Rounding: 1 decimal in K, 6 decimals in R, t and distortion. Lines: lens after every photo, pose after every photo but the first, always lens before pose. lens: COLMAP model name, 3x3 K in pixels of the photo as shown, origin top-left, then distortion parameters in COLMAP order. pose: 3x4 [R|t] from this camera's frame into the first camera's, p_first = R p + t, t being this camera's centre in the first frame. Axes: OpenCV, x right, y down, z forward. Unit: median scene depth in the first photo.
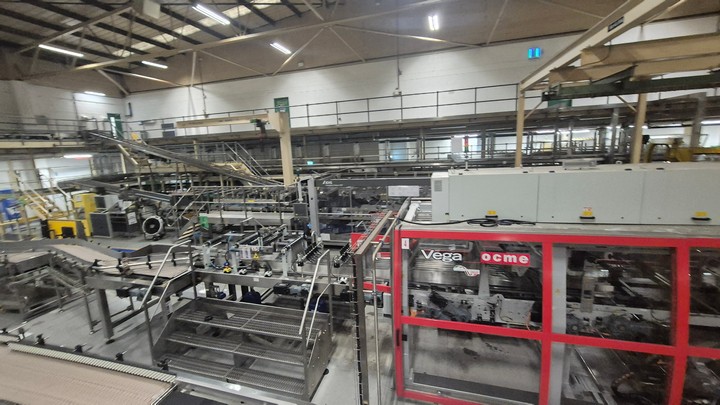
lens RADIAL K [[288.8, 0, 348.6], [0, 288.8, 201.0], [0, 0, 1]] dist [0.001069, 0.000424]
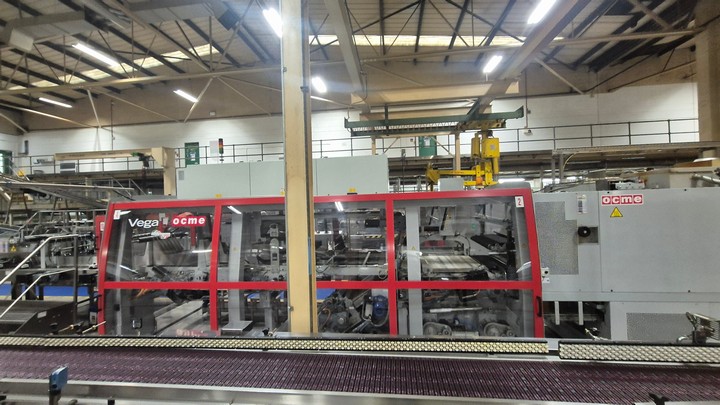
lens RADIAL K [[288.8, 0, 440.9], [0, 288.8, 241.6], [0, 0, 1]] dist [0.001069, 0.000424]
pose [[0.986430, 0.016415, 0.163362, 0.489674], [0.009891, 0.987242, -0.158922, 0.171795], [-0.163886, 0.158381, 0.973682, -0.110317]]
